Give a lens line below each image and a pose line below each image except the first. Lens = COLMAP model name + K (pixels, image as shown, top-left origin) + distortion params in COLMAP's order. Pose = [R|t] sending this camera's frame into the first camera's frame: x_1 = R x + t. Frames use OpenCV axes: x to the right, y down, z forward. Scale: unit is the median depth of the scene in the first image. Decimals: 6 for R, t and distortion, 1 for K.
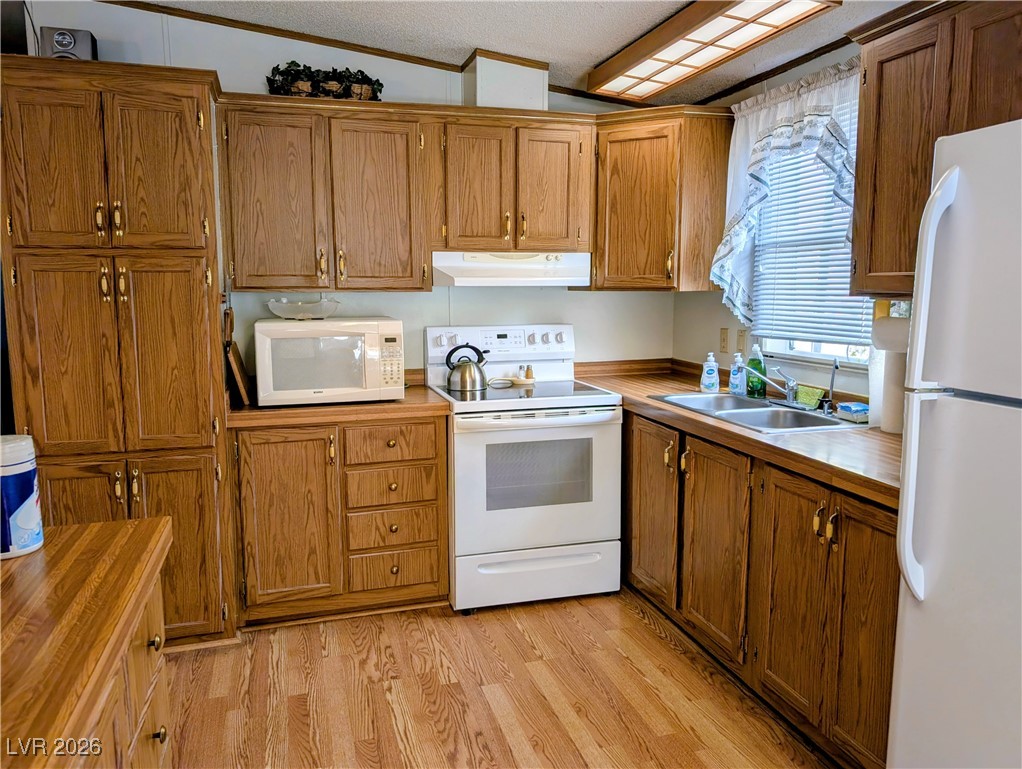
lens RADIAL K [[733.5, 0, 501.6], [0, 733.5, 370.8], [0, 0, 1]] dist [0.003117, -0.008750]
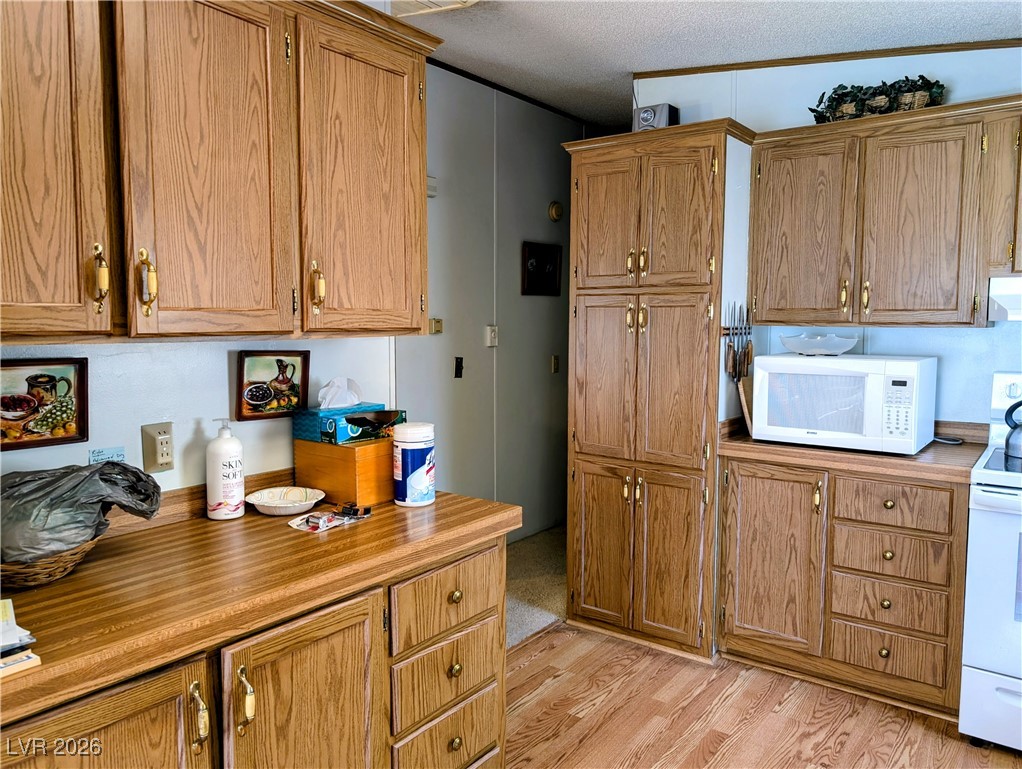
lens RADIAL K [[733.5, 0, 501.6], [0, 733.5, 370.8], [0, 0, 1]] dist [0.003117, -0.008750]
pose [[0.594080, 0.063498, -0.801896, 0.261347], [-0.097322, 0.995230, 0.006707, -0.017596], [0.798497, 0.074058, 0.597426, 0.116553]]
